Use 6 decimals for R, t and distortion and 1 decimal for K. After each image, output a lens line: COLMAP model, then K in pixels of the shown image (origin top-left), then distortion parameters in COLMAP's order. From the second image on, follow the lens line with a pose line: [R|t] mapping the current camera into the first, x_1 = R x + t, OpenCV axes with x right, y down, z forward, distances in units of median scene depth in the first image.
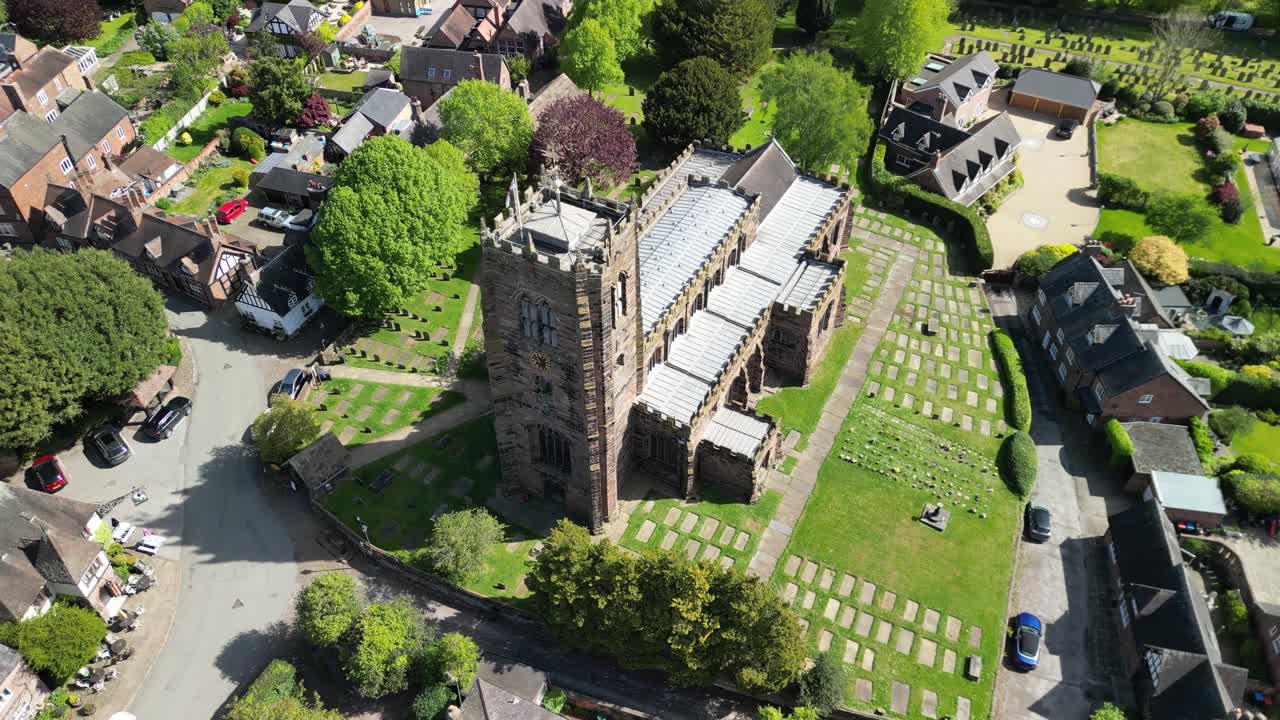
lens RADIAL K [[958.9, 0, 641.6], [0, 958.9, 357.8], [0, 0, 1]] dist [0.011680, 0.000369]
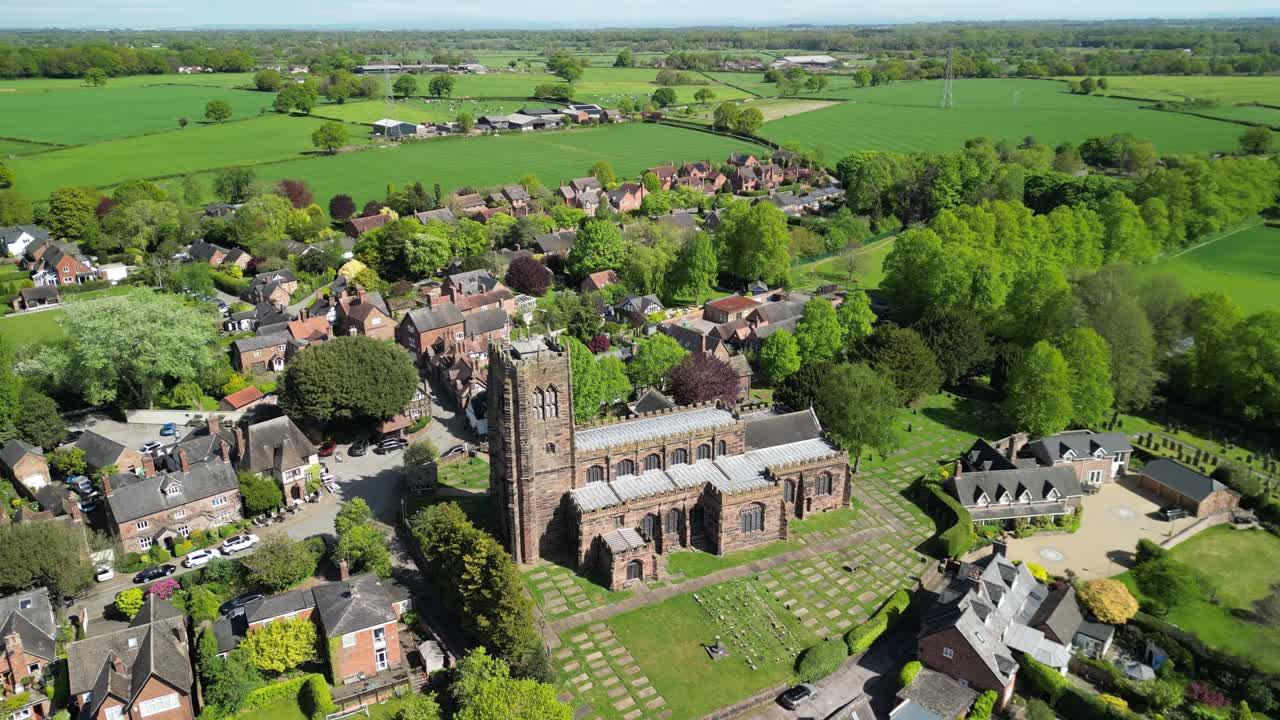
lens RADIAL K [[958.9, 0, 637.6], [0, 958.9, 359.3], [0, 0, 1]] dist [0.011680, 0.000369]
pose [[0.786910, 0.204317, -0.582261, 0.816525], [-0.419402, 0.869233, -0.261794, 0.190688], [0.452631, 0.450210, 0.769699, -0.197549]]
